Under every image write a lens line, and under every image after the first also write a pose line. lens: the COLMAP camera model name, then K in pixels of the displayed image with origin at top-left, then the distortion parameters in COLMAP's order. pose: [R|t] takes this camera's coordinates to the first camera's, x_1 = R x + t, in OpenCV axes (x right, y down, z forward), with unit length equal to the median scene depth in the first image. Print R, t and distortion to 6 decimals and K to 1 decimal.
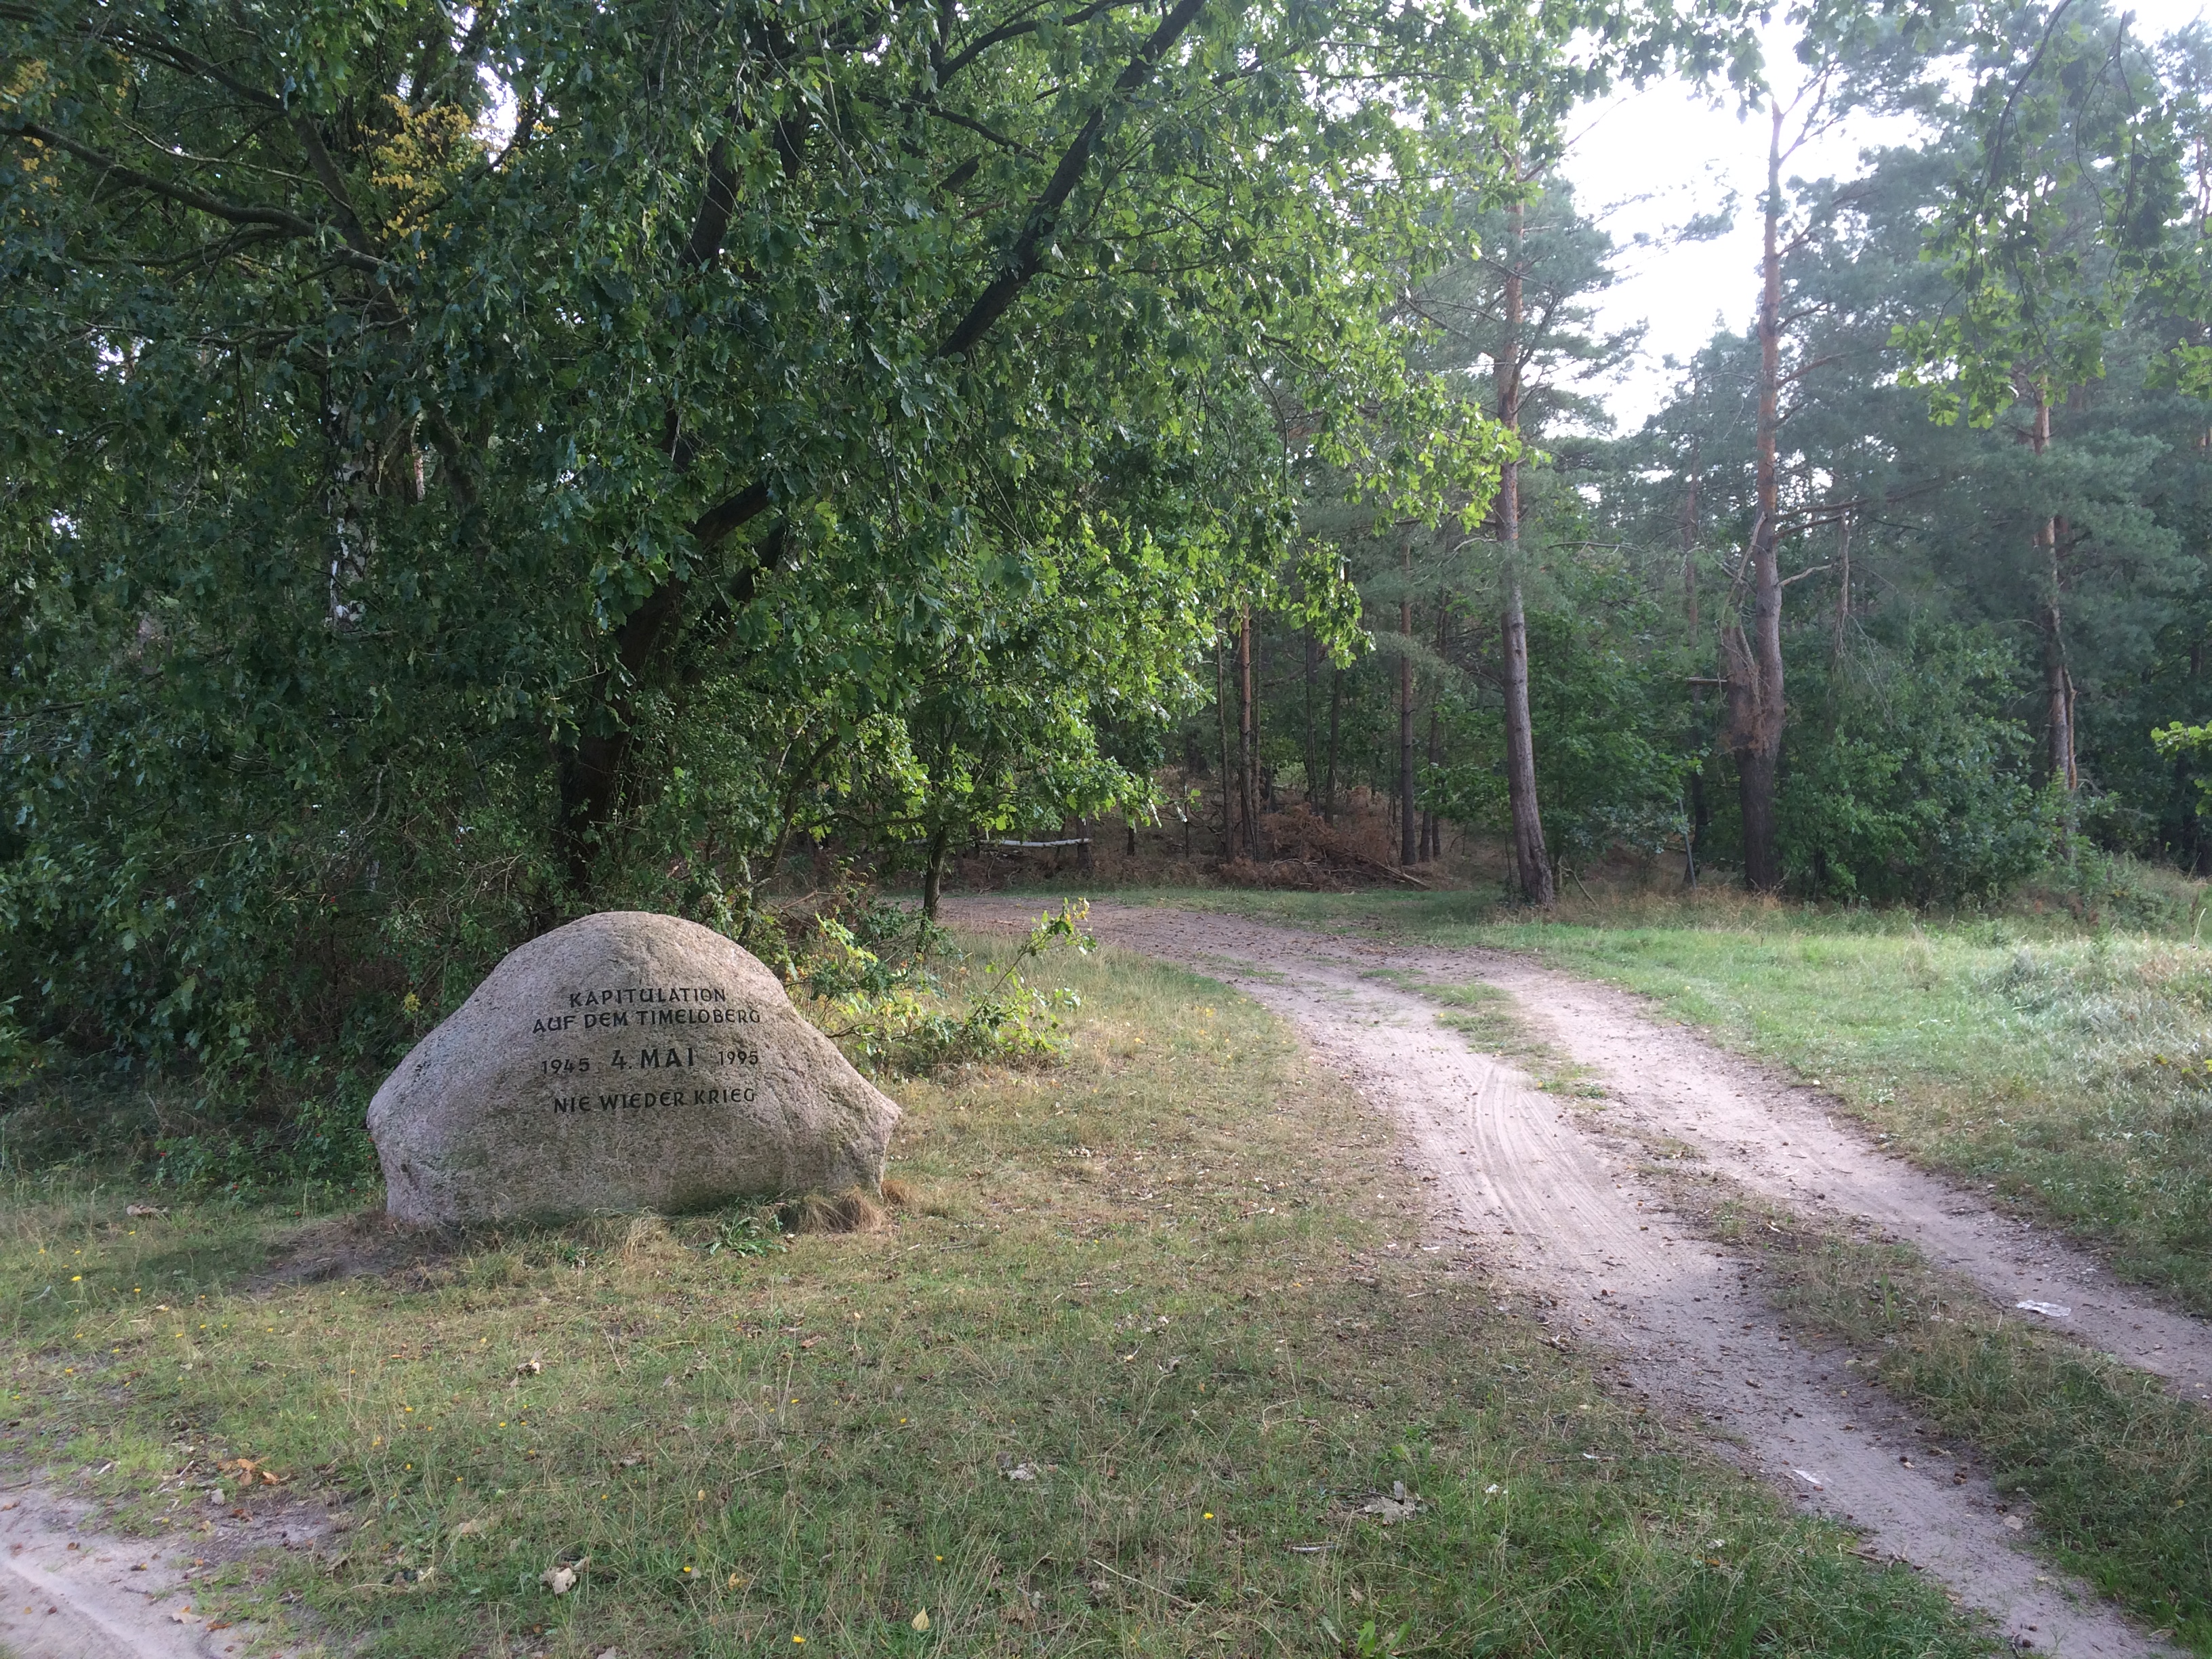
lens RADIAL K [[1894.7, 0, 1102.4], [0, 1894.7, 809.1], [0, 0, 1]] dist [0.037780, 0.003159]
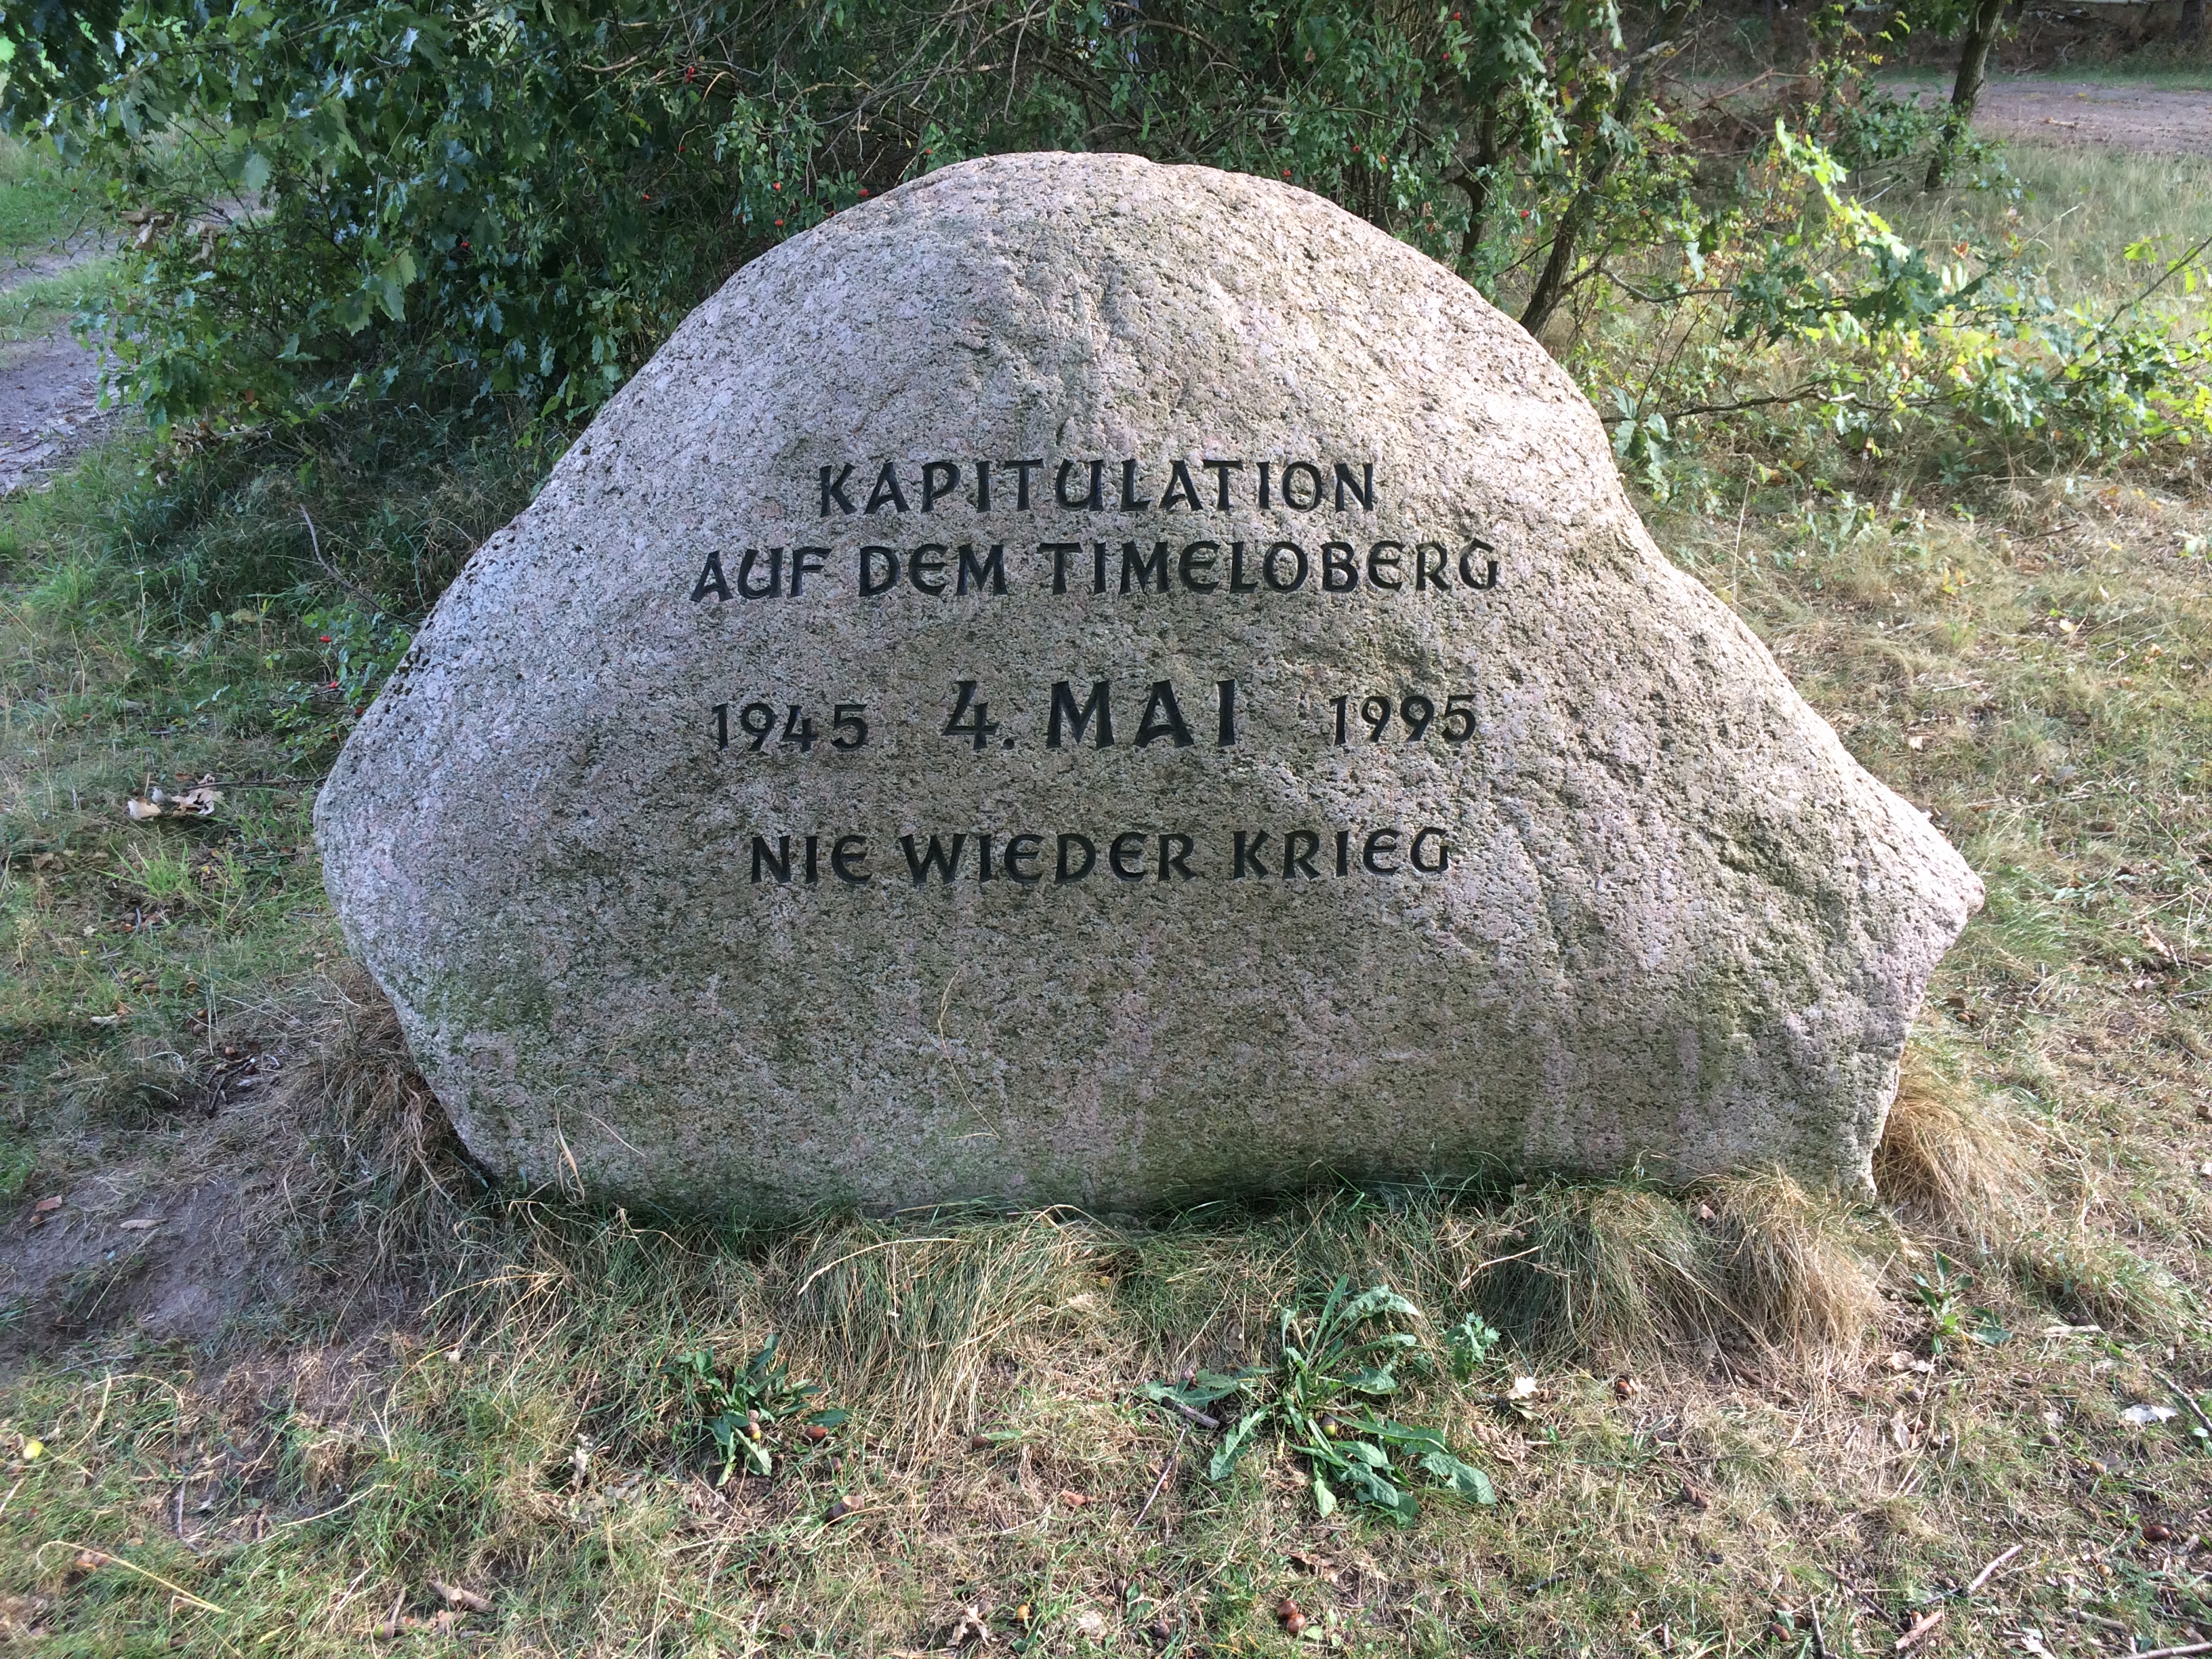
lens RADIAL K [[1894.7, 0, 1074.4], [0, 1894.7, 826.7], [0, 0, 1]] dist [0.037780, 0.003159]
pose [[0.887990, 0.172109, -0.426441, -0.114007], [0.016351, 0.914919, 0.403305, 0.032178], [0.459571, -0.365104, 0.809625, 0.754345]]
